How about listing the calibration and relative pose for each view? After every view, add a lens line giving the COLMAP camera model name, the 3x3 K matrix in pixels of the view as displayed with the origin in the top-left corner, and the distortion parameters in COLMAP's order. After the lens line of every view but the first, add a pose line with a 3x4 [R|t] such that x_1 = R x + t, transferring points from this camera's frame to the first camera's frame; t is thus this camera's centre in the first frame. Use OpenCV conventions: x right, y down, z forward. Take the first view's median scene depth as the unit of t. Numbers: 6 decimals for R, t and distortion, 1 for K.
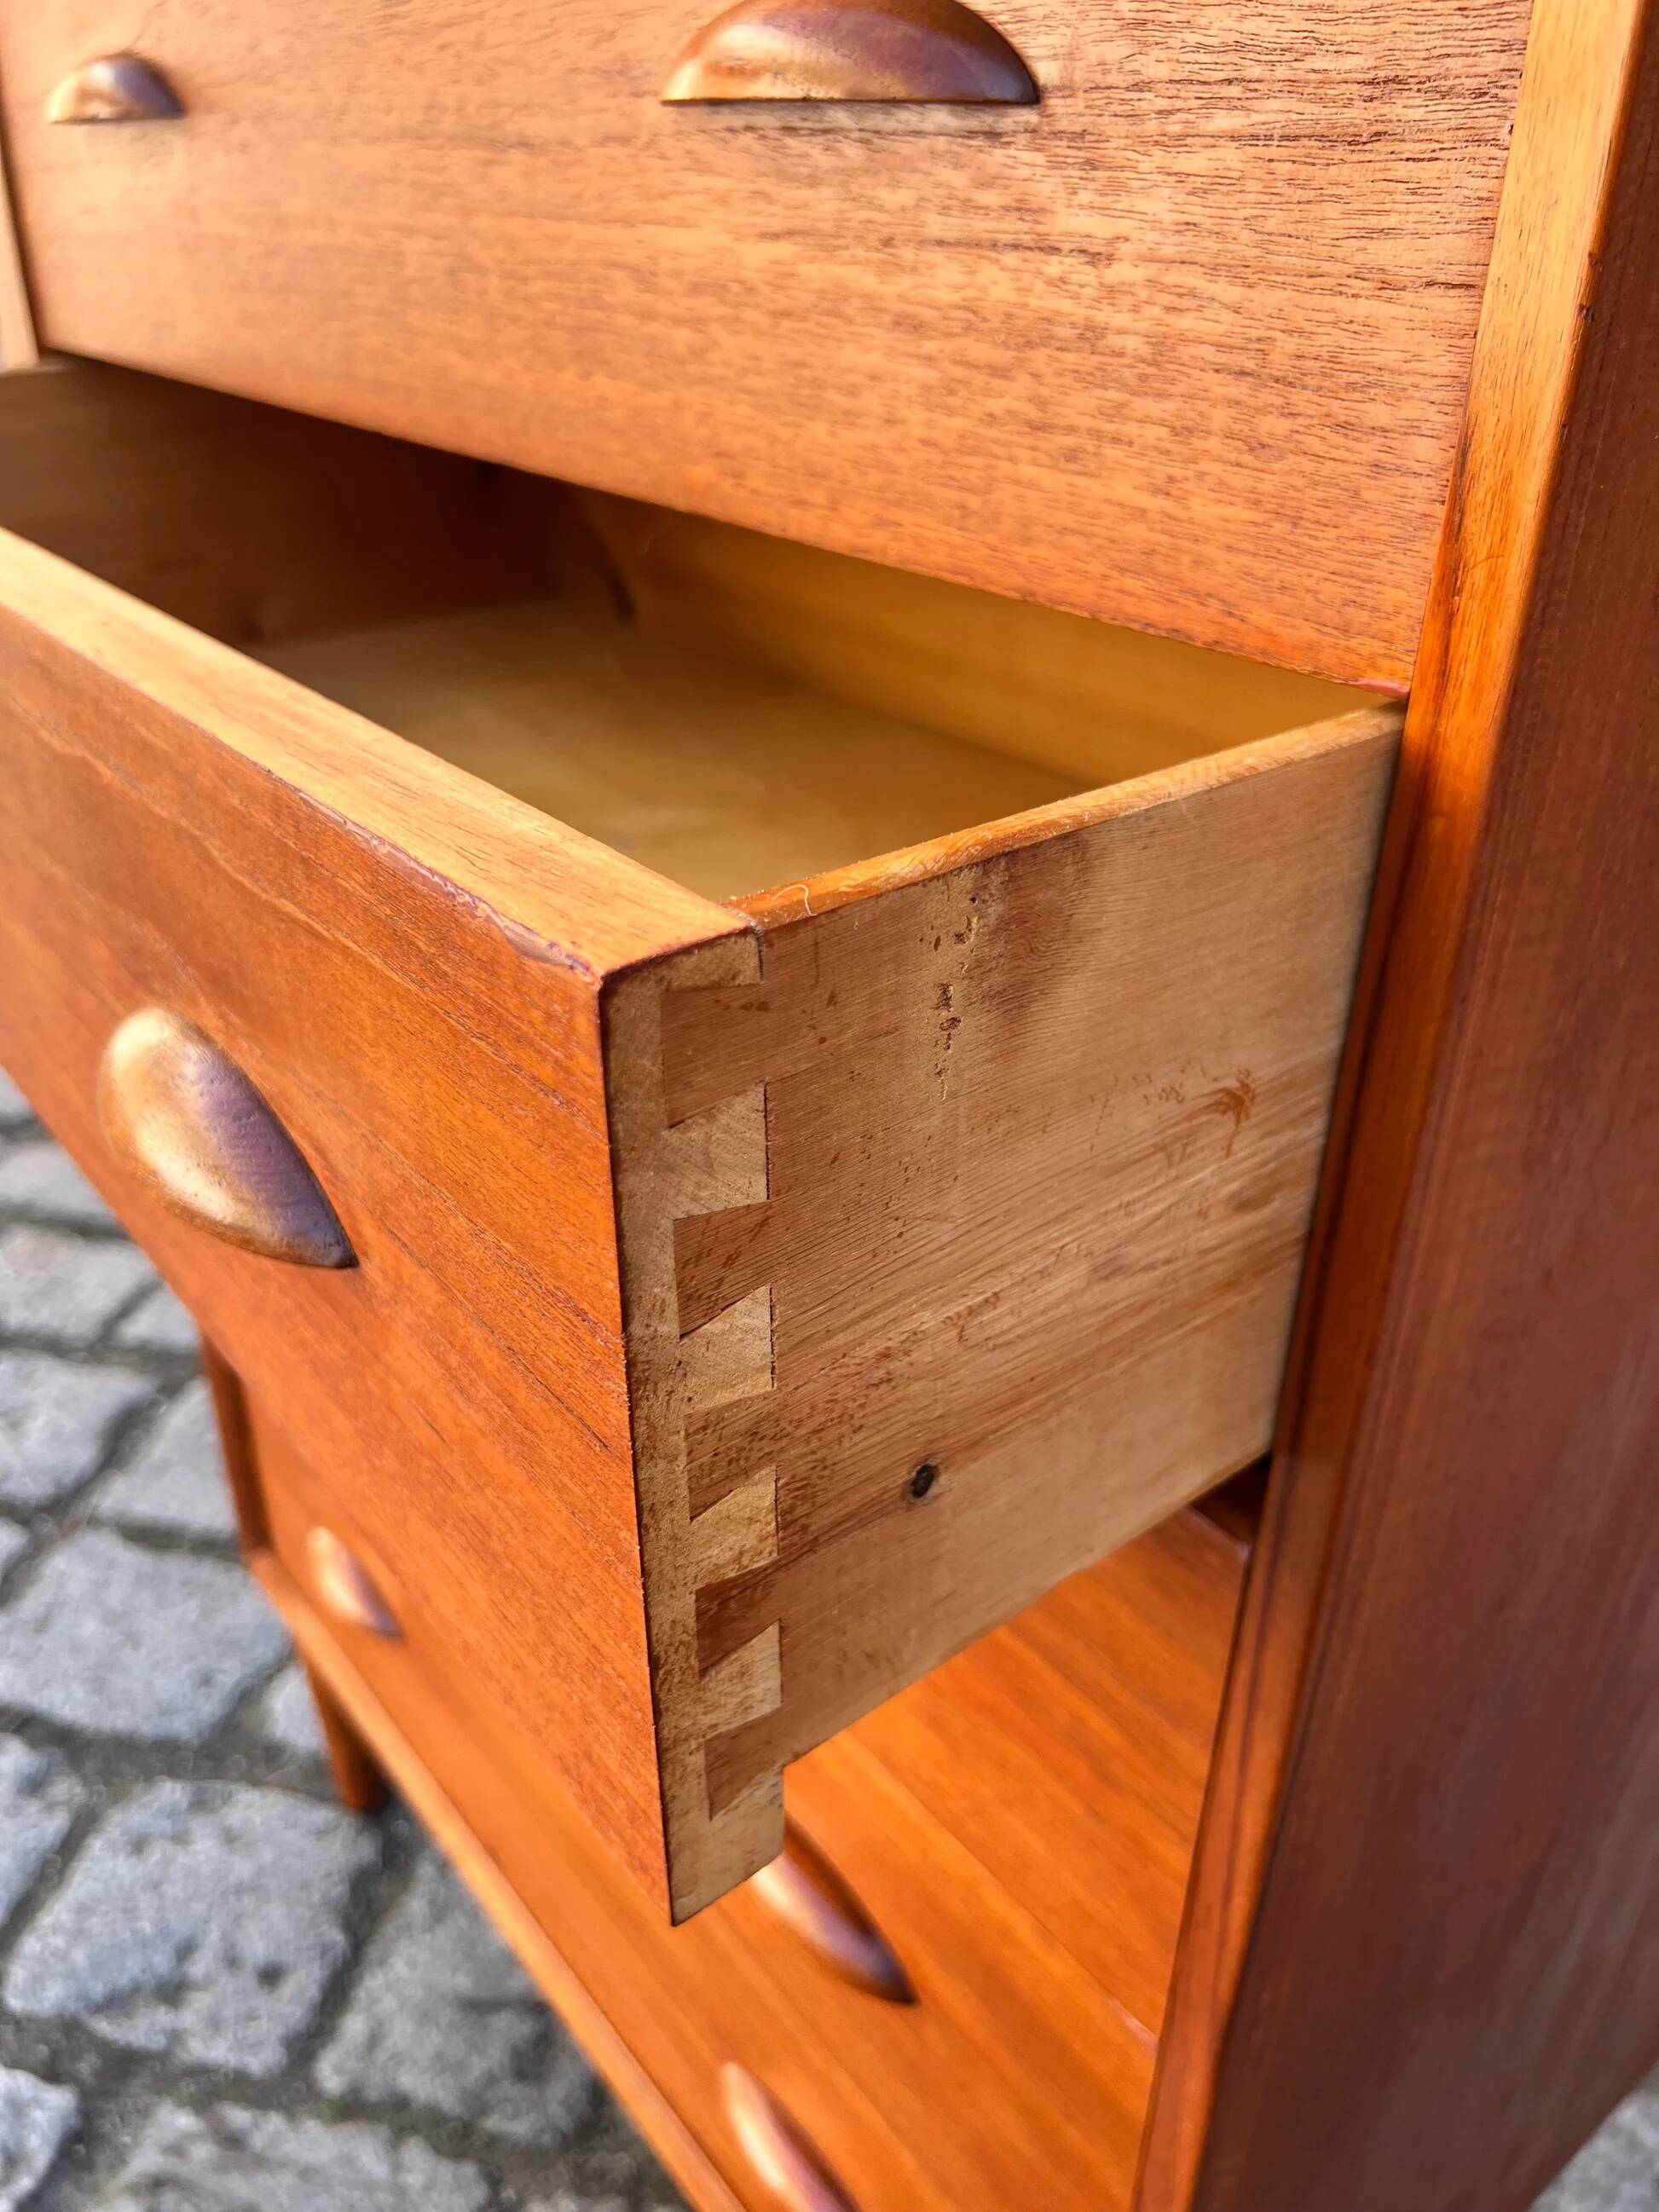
lens RADIAL K [[1702.3, 0, 810.4], [0, 1702.3, 1107.2], [0, 0, 1]] dist [0.043559, -0.071576]
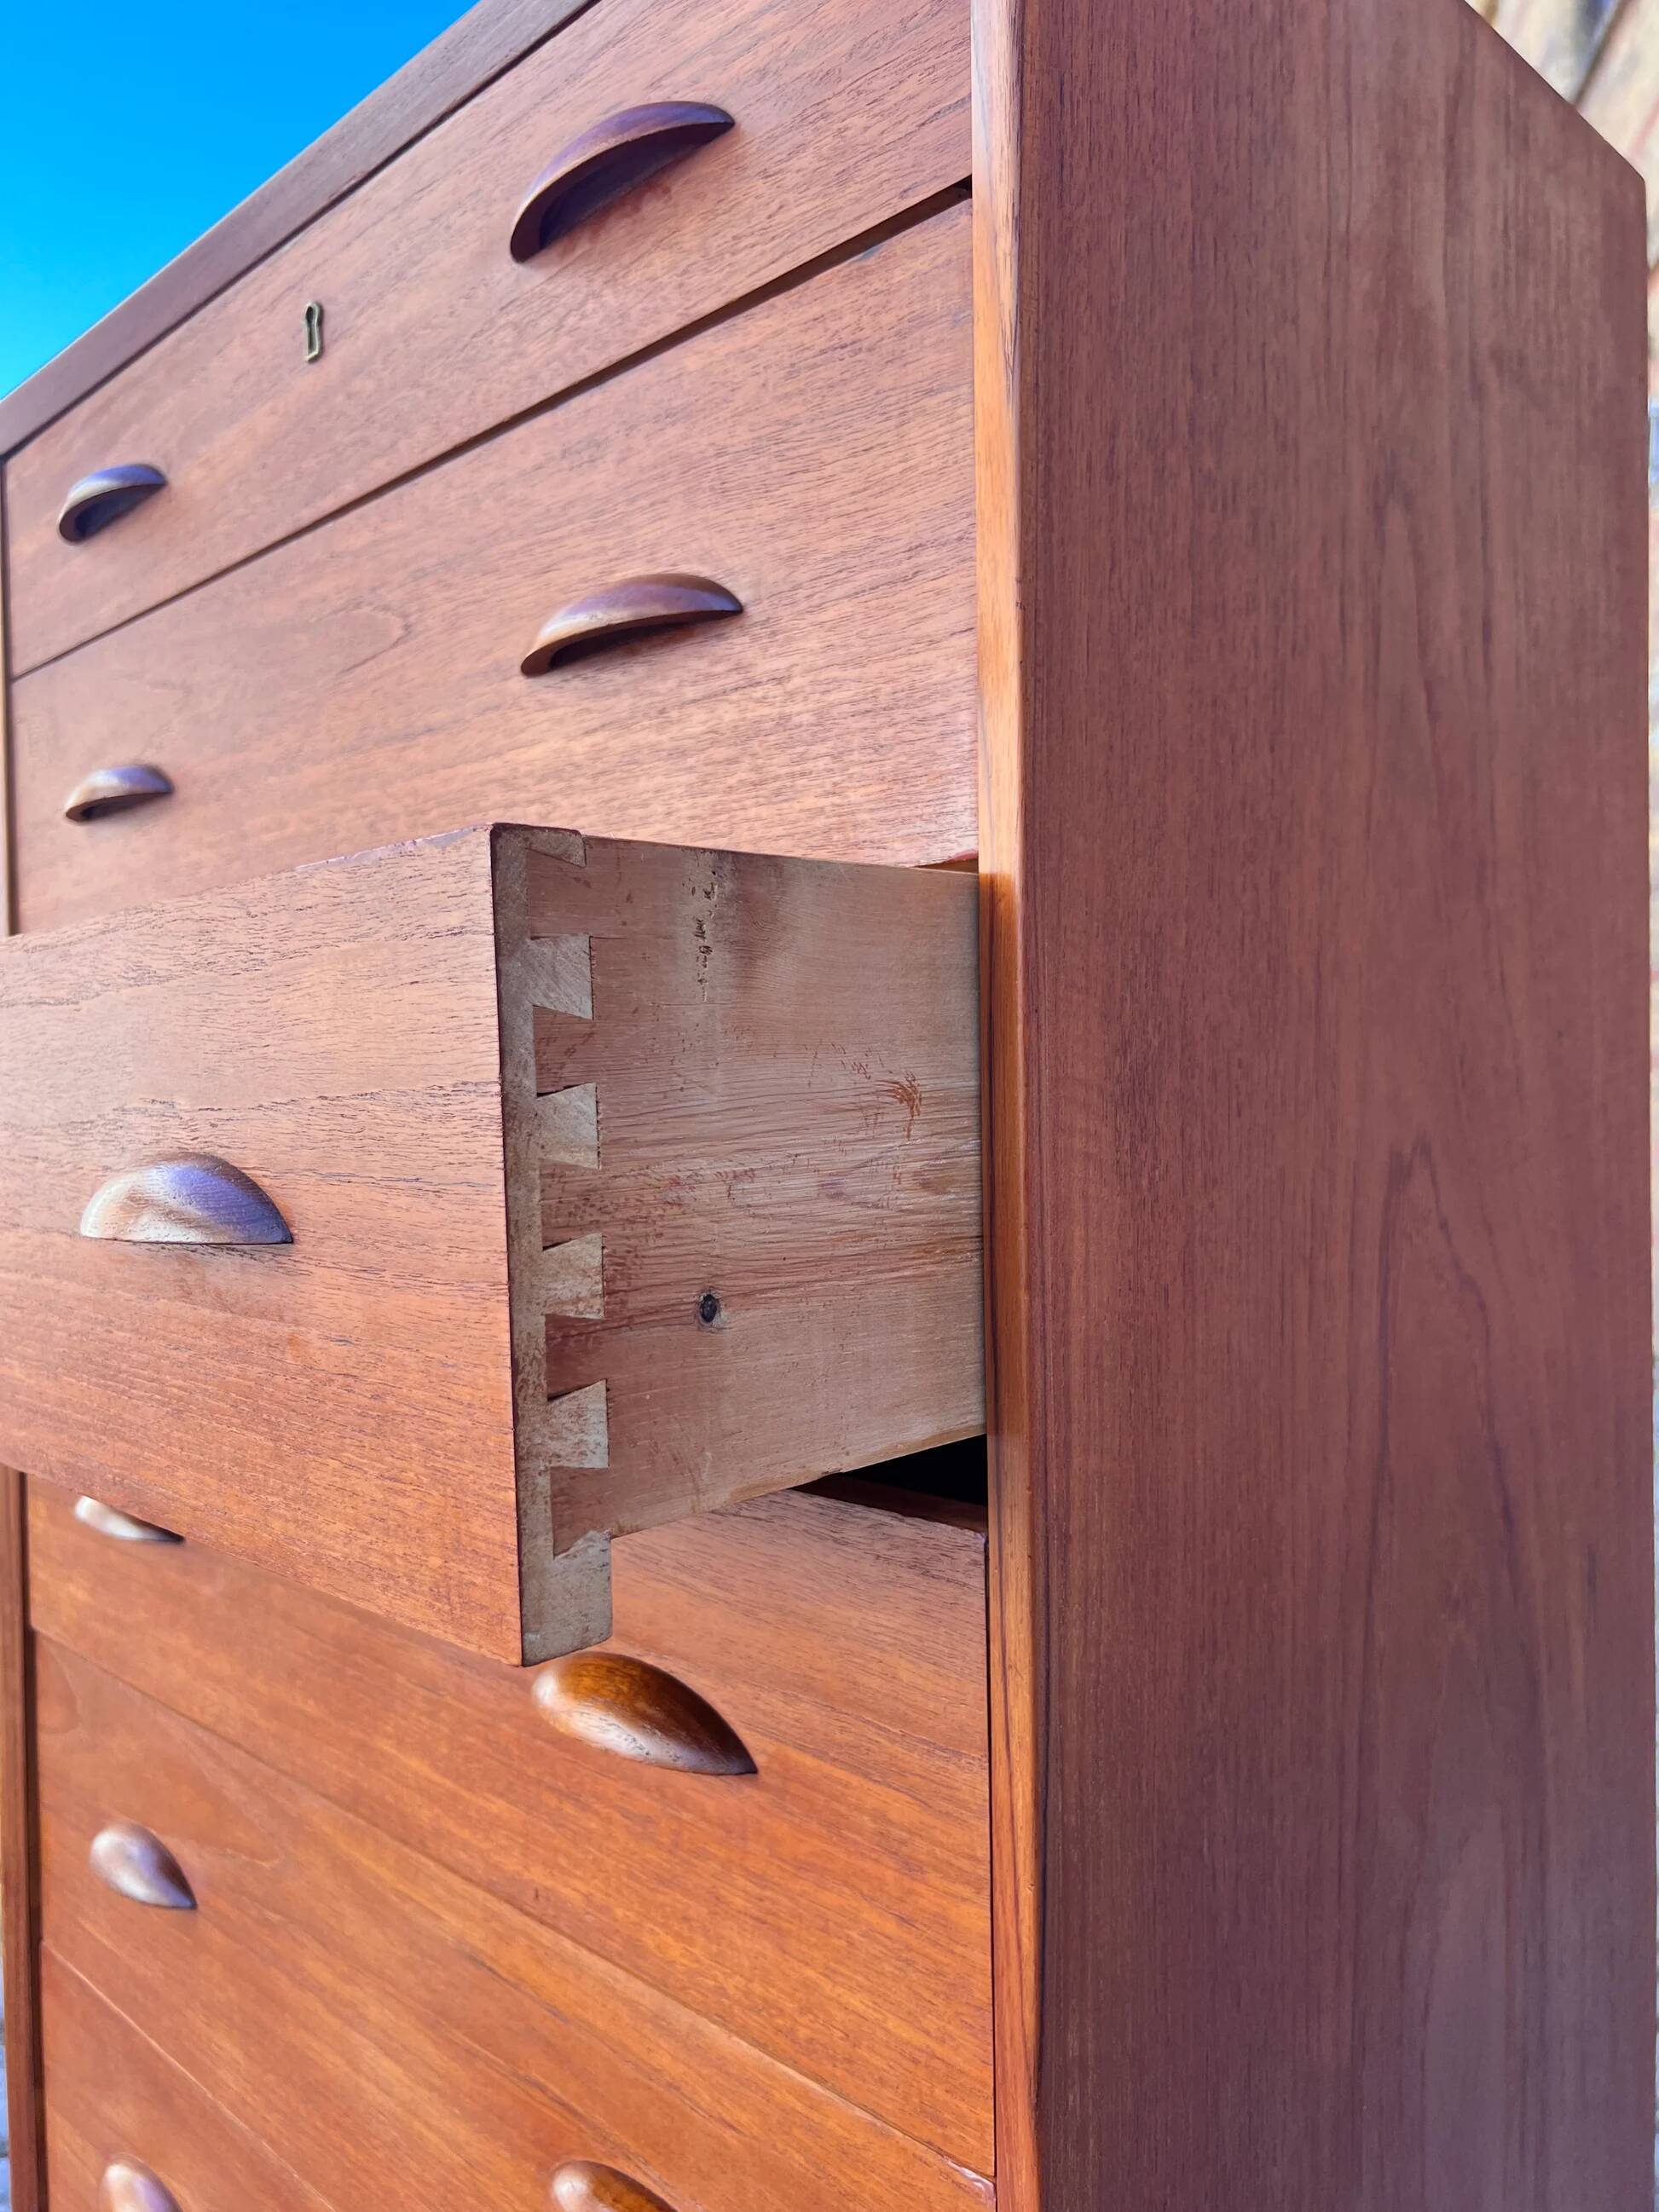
lens RADIAL K [[1702.3, 0, 793.5], [0, 1702.3, 1111.9], [0, 0, 1]] dist [0.043559, -0.071576]
pose [[0.995153, -0.024474, 0.095243, 0.005379], [0.067027, 0.877511, -0.474848, 0.600827], [-0.071955, 0.478931, 0.874899, -0.246810]]
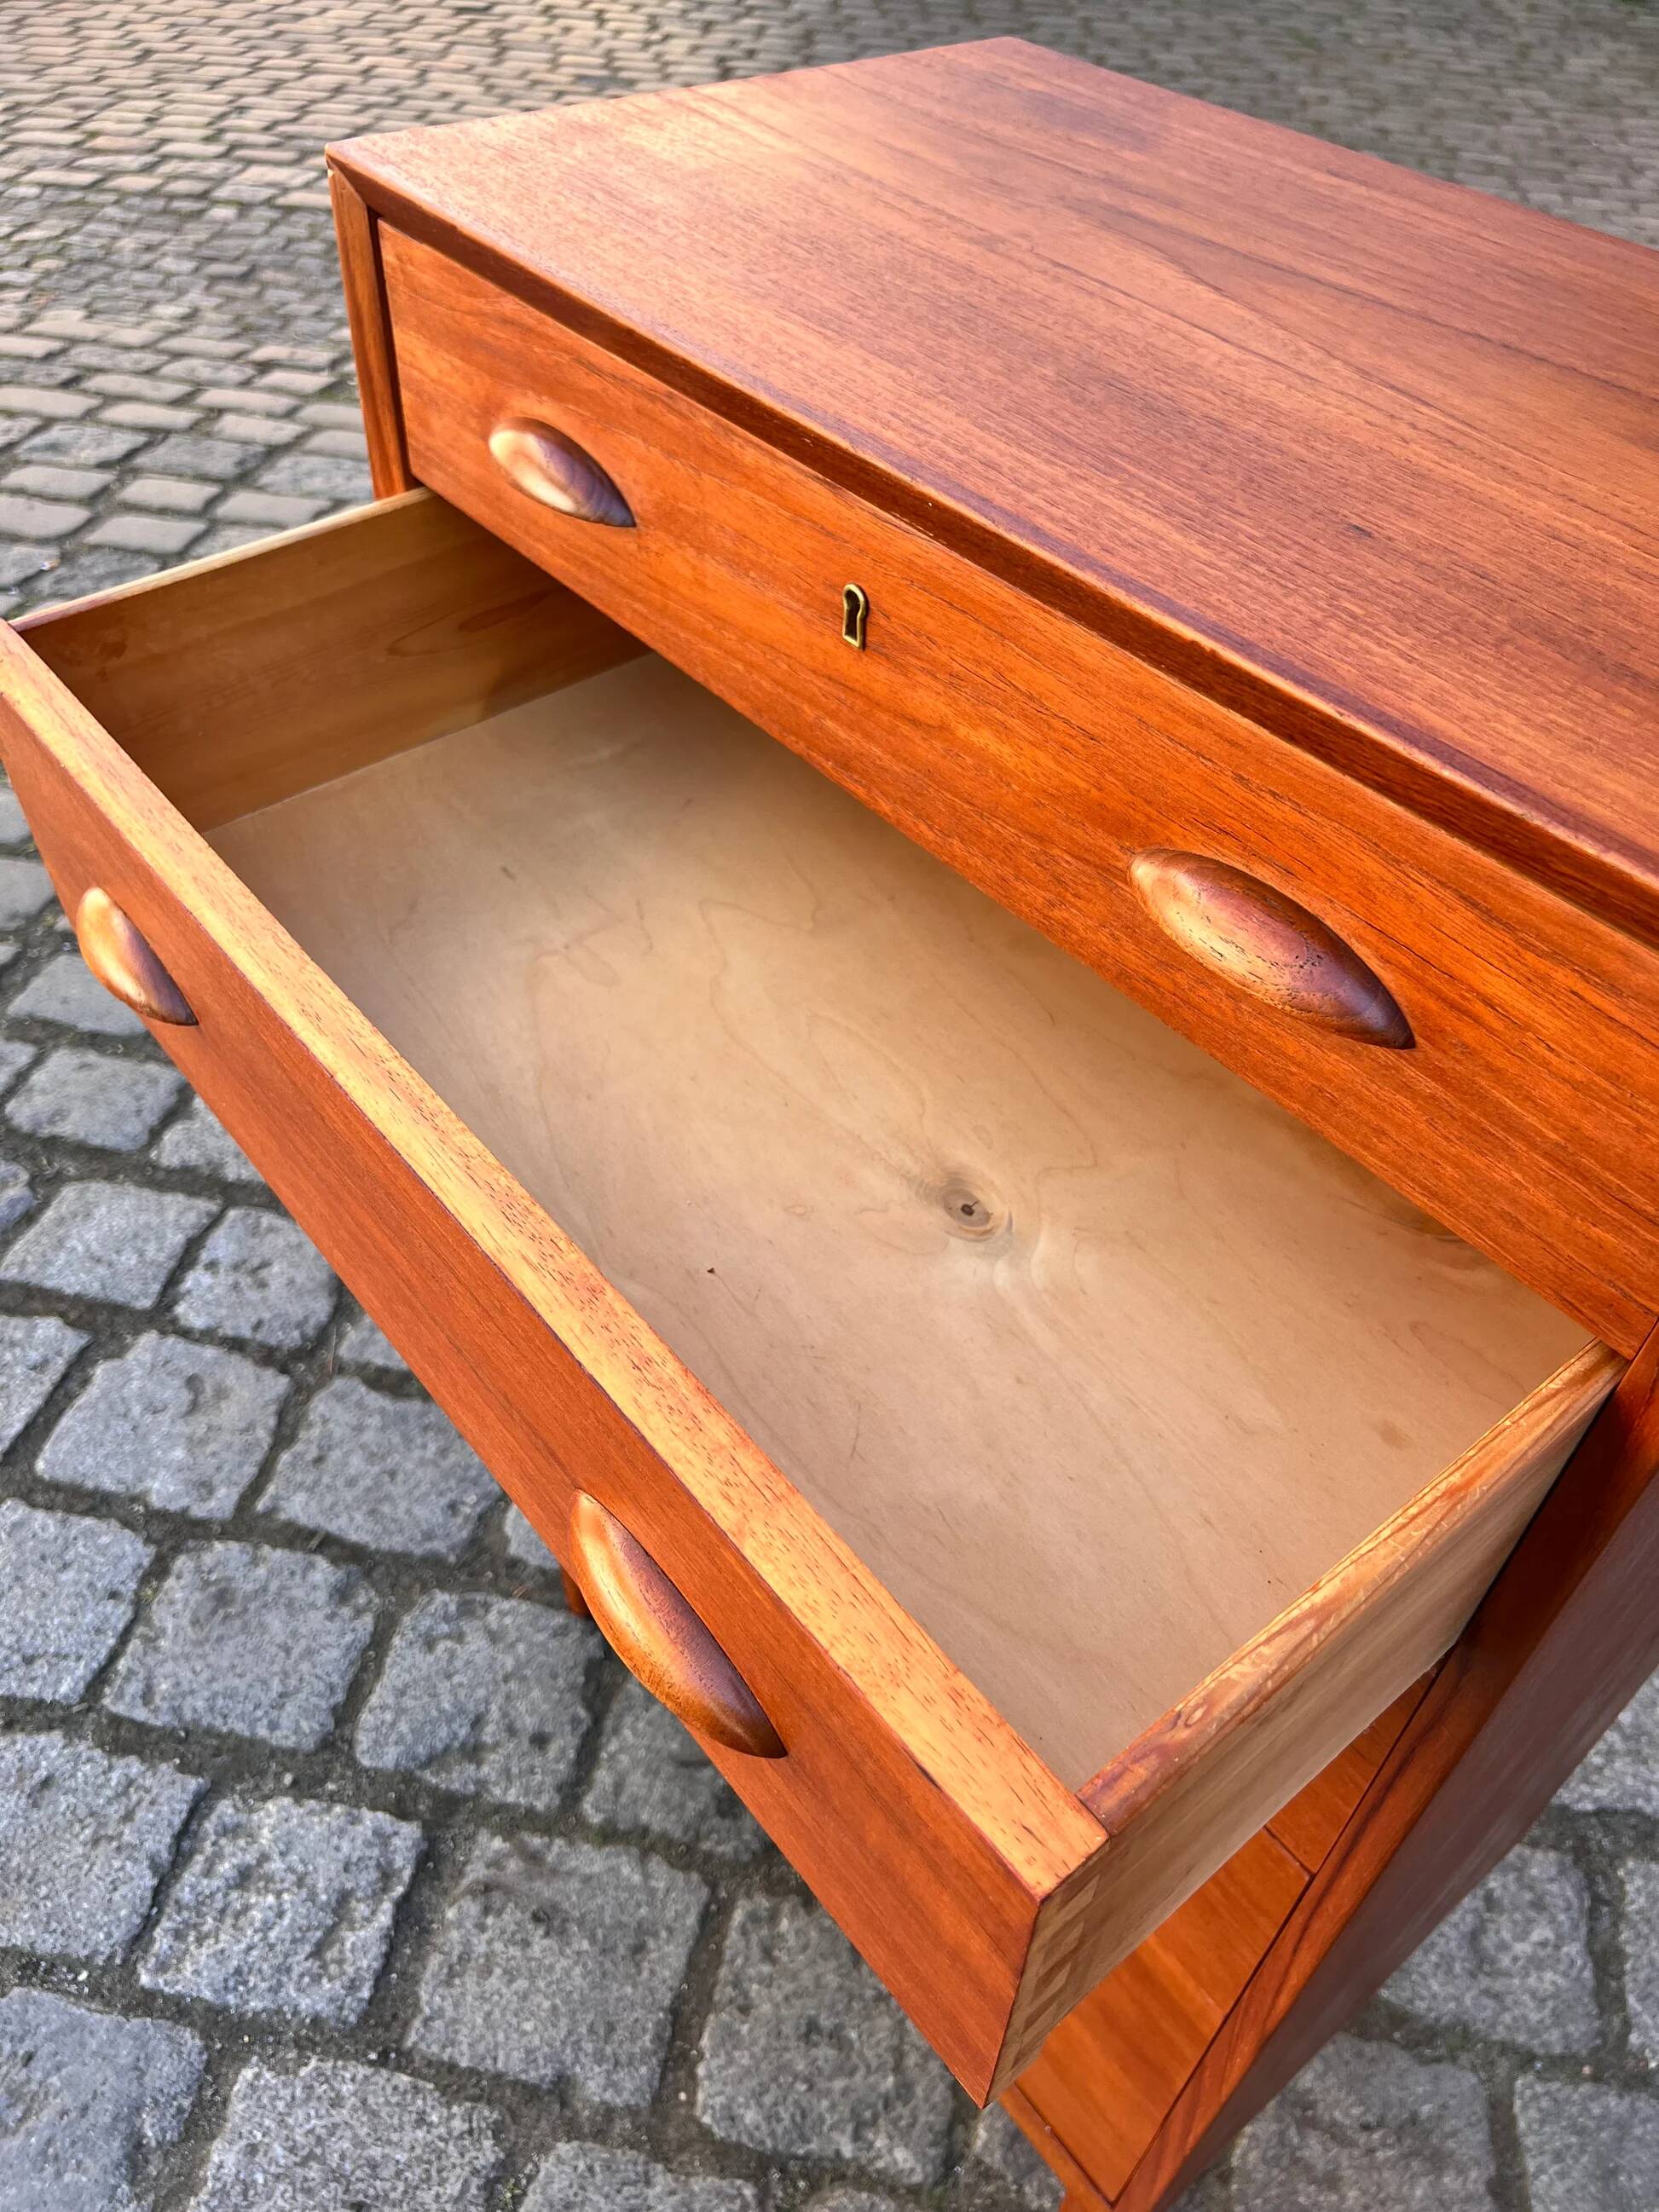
lens RADIAL K [[1682.6, 0, 800.9], [0, 1682.6, 1116.0], [0, 0, 1]] dist [0.048123, -0.059463]
pose [[0.999552, 0.021297, 0.021023, -0.437890], [-0.026085, 0.964355, 0.263322, -1.191677], [-0.014666, -0.263752, 0.964479, -0.732770]]
